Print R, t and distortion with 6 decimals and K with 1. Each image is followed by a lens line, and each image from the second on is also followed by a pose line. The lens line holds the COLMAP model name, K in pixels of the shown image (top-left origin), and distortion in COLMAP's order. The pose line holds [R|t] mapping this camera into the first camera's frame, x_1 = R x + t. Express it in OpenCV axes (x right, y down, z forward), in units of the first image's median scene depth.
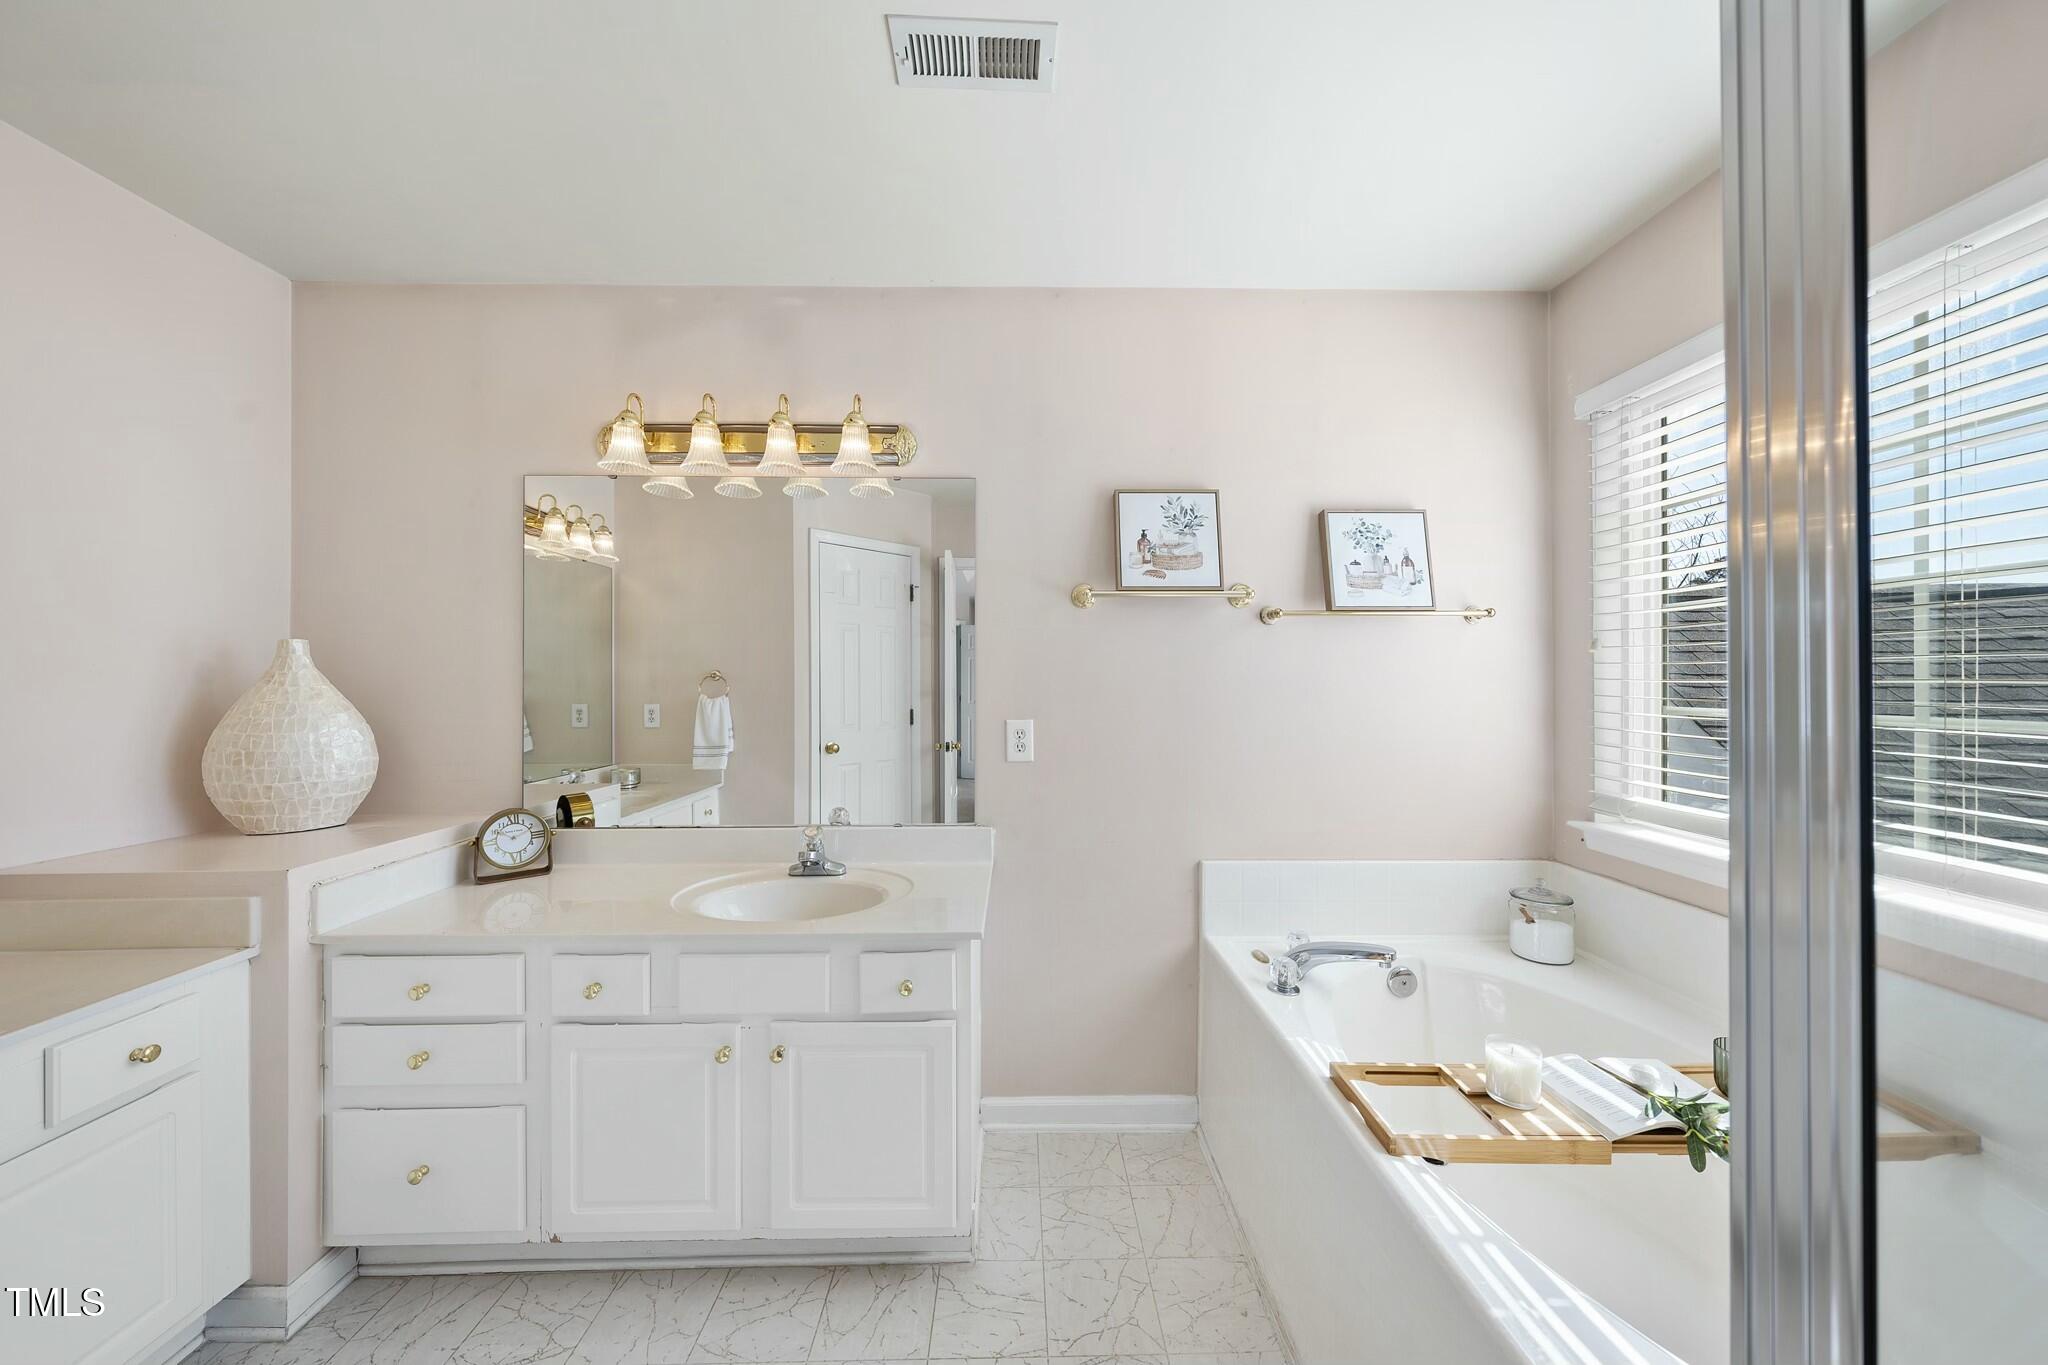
lens RADIAL K [[706.0, 0, 1028.6], [0, 706.0, 685.8], [0, 0, 1]] dist [-0.000891, 0.000616]
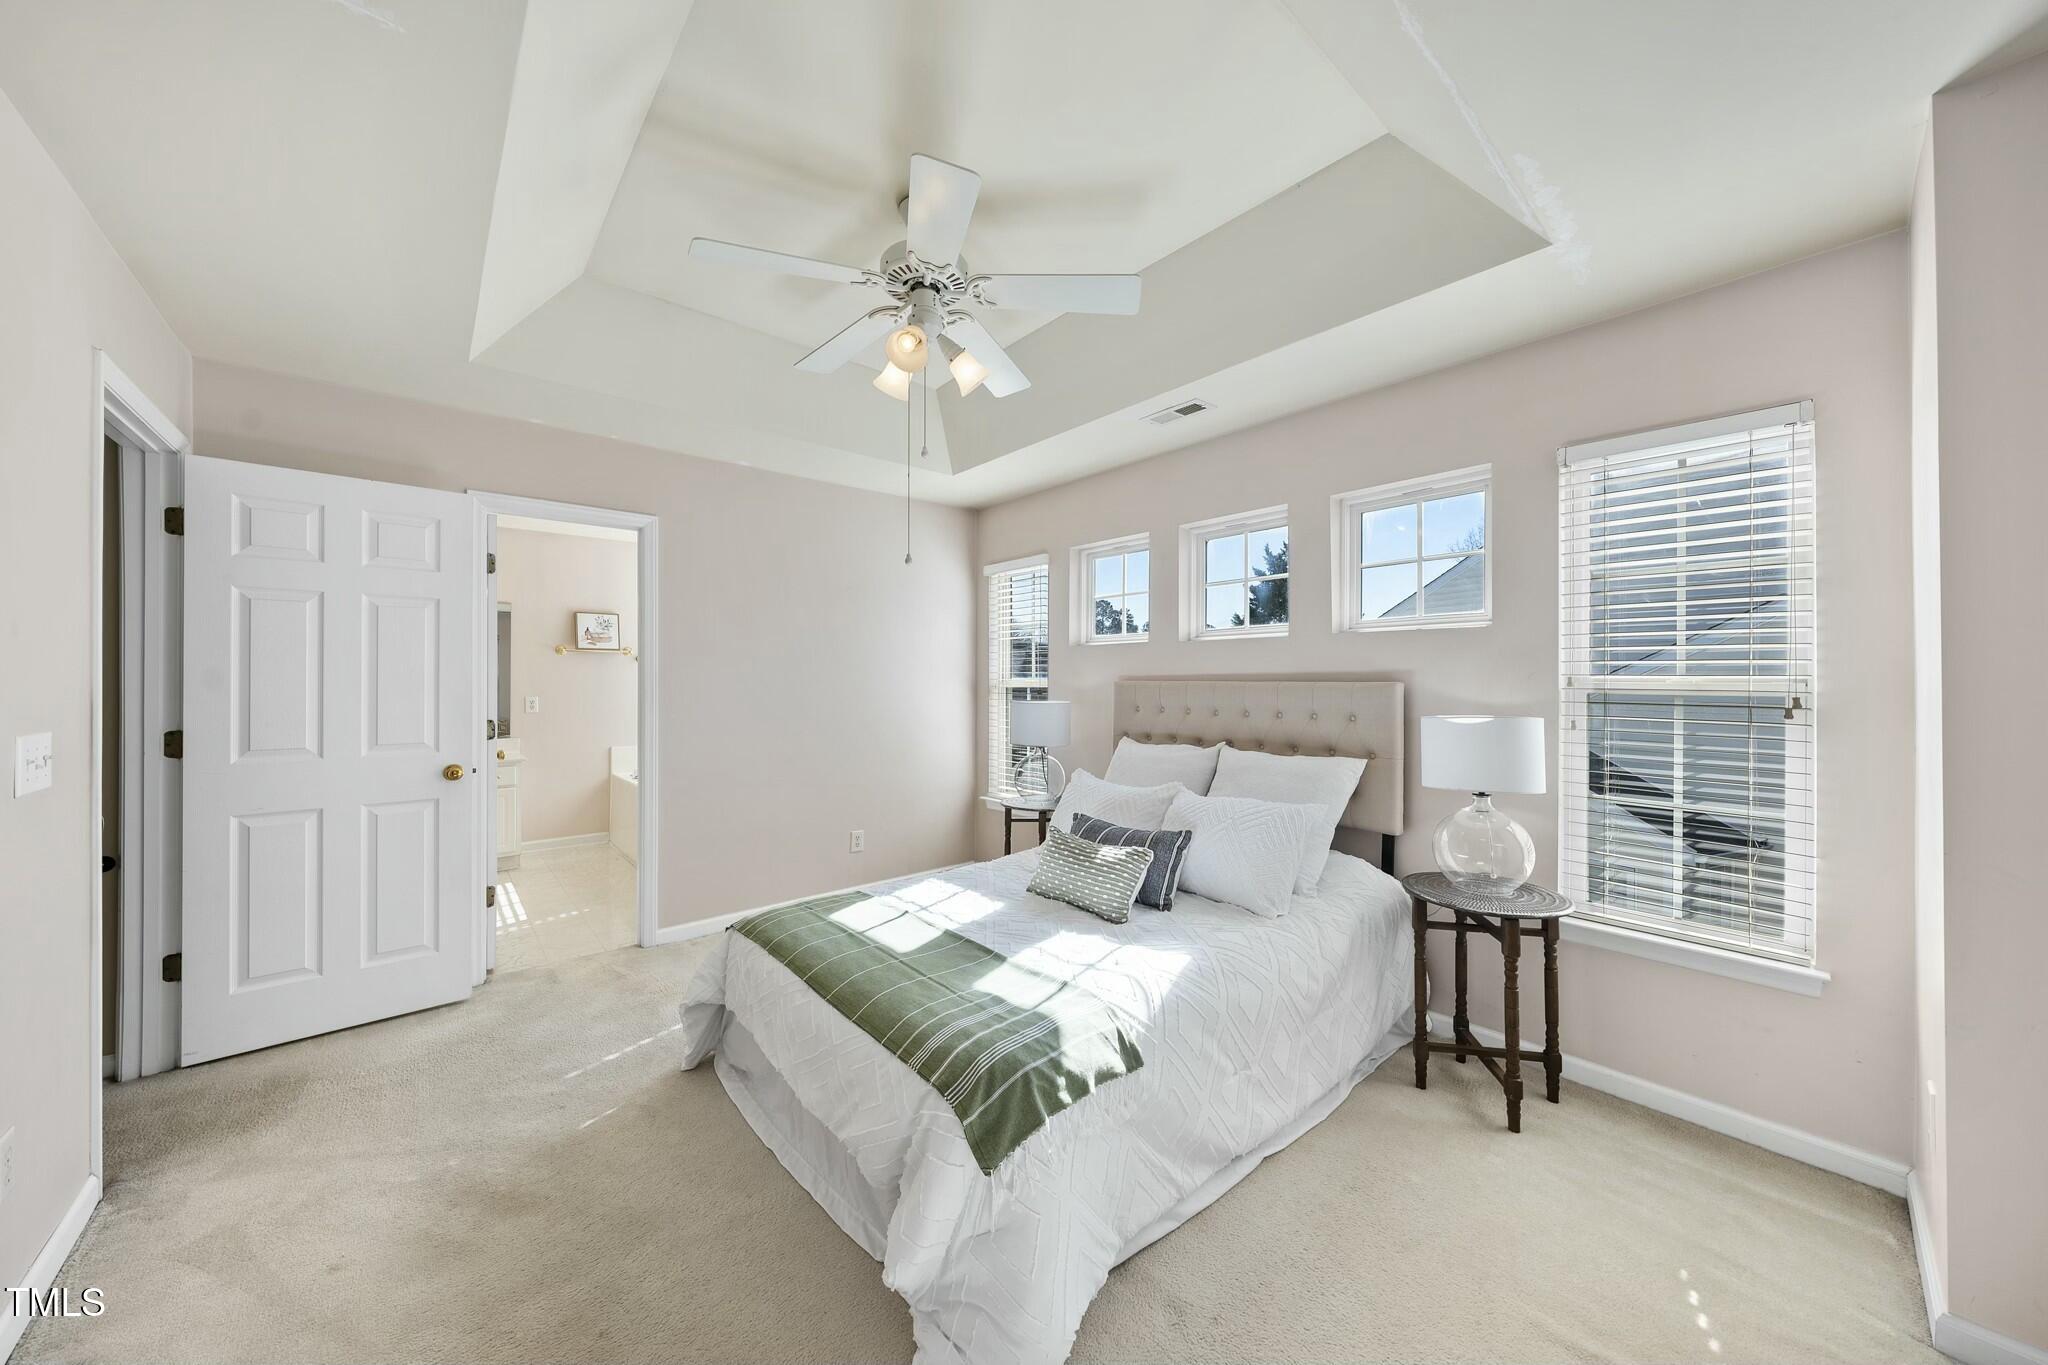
lens RADIAL K [[706.0, 0, 1028.2], [0, 706.0, 680.9], [0, 0, 1]] dist [-0.000891, 0.000616]
pose [[0.768848, 0.003472, 0.639422, -0.275656], [-0.002051, 0.999994, -0.002963, -0.006505], [-0.639428, 0.000967, 0.768850, -2.217205]]
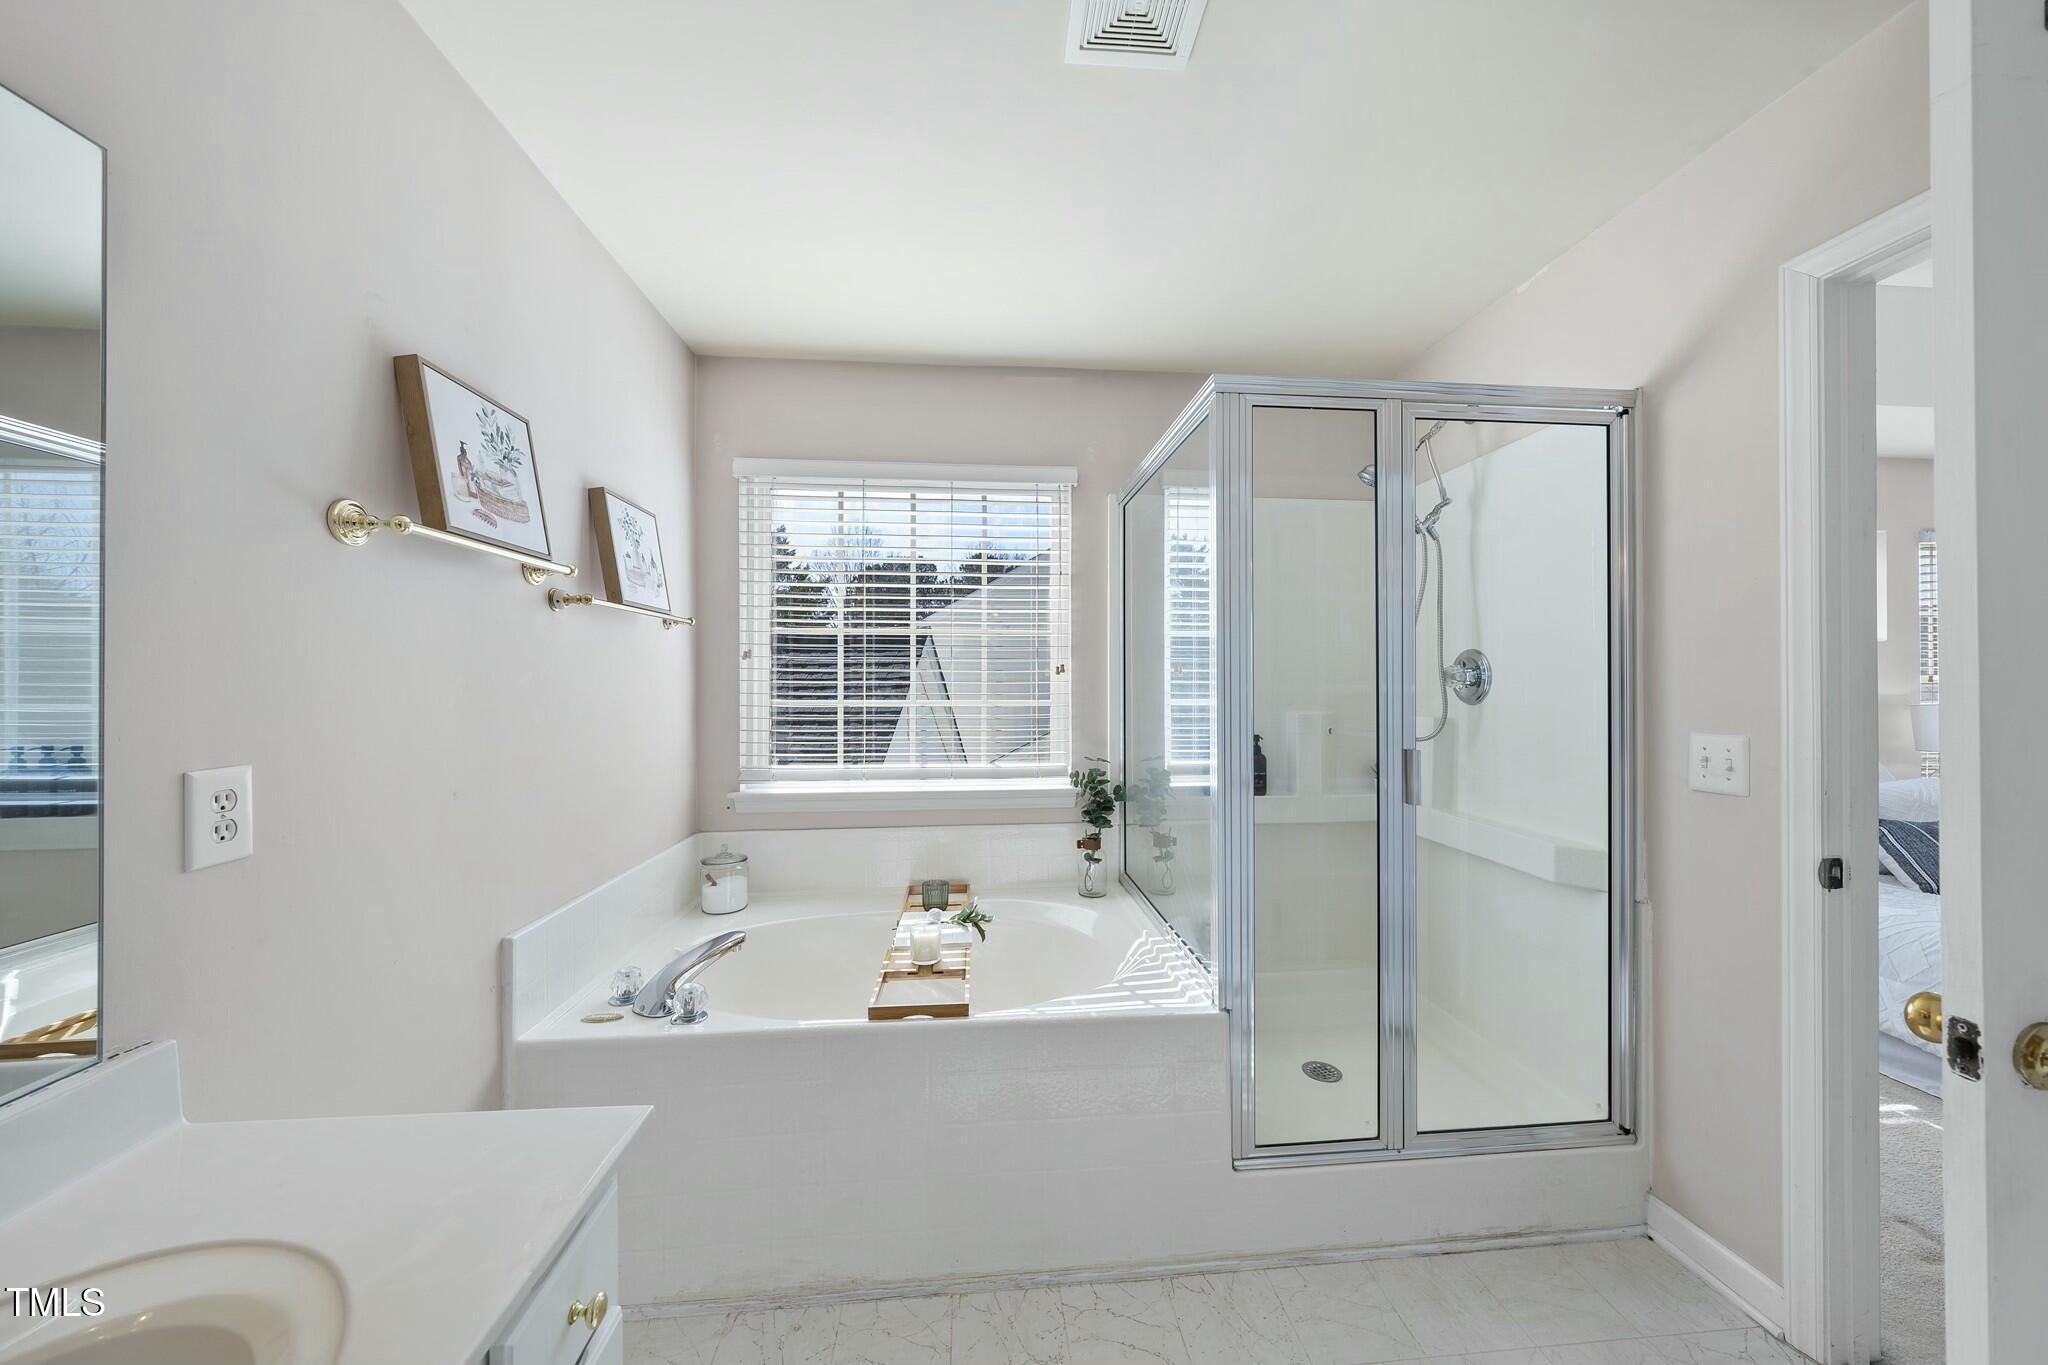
lens RADIAL K [[706.0, 0, 1033.6], [0, 706.0, 679.6], [0, 0, 1]] dist [-0.000891, 0.000616]
pose [[-0.089694, 0.005095, 0.995956, -0.509242], [-0.001520, 0.999985, -0.005253, -0.006162], [-0.995968, -0.001985, -0.089685, 0.547707]]
